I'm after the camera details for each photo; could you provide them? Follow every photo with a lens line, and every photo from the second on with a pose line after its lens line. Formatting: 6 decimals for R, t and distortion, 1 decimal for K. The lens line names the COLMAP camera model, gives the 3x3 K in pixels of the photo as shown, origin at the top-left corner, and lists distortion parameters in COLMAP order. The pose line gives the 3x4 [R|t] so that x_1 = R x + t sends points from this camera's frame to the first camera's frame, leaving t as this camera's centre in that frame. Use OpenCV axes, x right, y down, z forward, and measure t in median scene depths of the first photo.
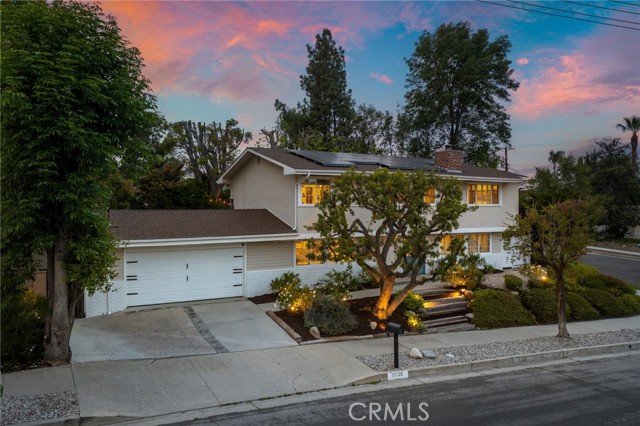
lens RADIAL K [[460.0, 0, 327.1], [0, 460.0, 212.6], [0, 0, 1]] dist [-0.030291, -0.000075]
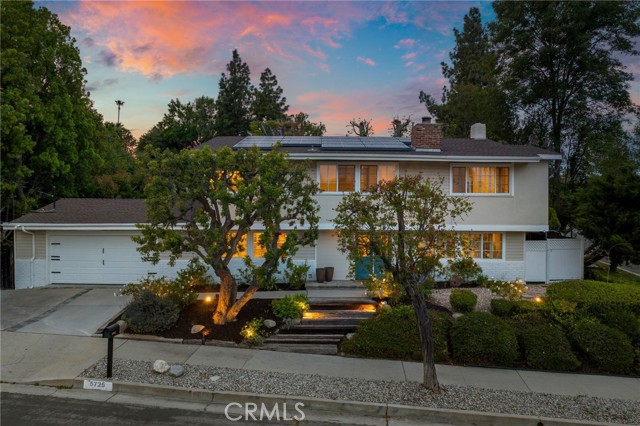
lens RADIAL K [[452.3, 0, 320.0], [0, 452.3, 213.0], [0, 0, 1]] dist [-0.038132, 0.003548]
pose [[0.881375, 0.012875, -0.472241, 0.675336], [-0.011763, 0.999917, 0.005309, 0.019167], [0.472270, 0.000876, 0.881453, 0.347179]]
